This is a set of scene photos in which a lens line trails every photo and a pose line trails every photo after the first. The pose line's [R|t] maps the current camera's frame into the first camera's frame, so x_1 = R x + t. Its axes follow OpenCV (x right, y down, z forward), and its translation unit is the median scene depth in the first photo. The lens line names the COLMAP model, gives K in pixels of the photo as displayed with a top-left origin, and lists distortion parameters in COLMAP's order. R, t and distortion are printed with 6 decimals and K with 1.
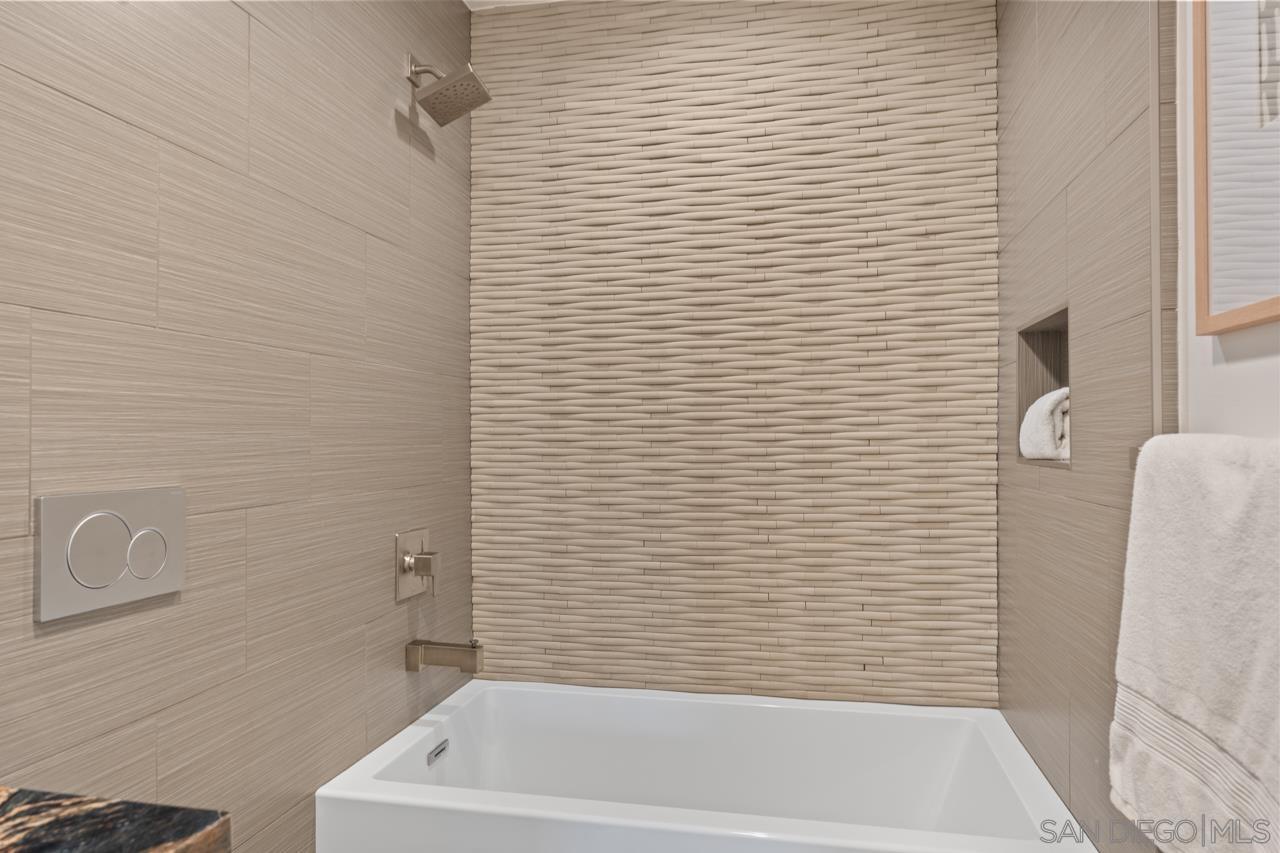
lens RADIAL K [[801.8, 0, 641.8], [0, 801.8, 429.3], [0, 0, 1]] dist [-0.002383, 0.000481]
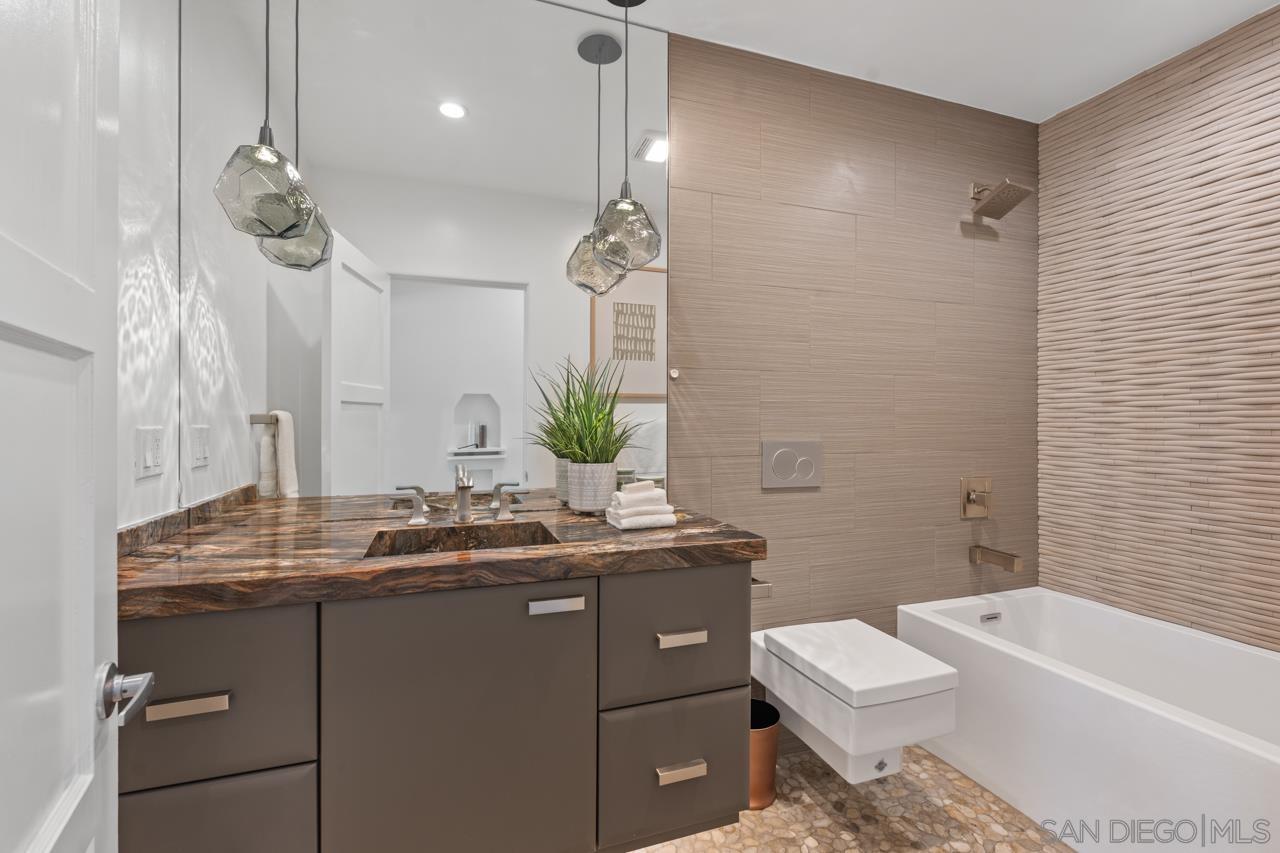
lens RADIAL K [[565.6, 0, 634.8], [0, 565.6, 424.3], [0, 0, 1]] dist [-0.008570, -0.000298]
pose [[0.508967, 0.007021, -0.860757, 0.305281], [0.006007, 0.999913, 0.011708, 0.001509], [0.860765, -0.011129, 0.508881, -0.152305]]
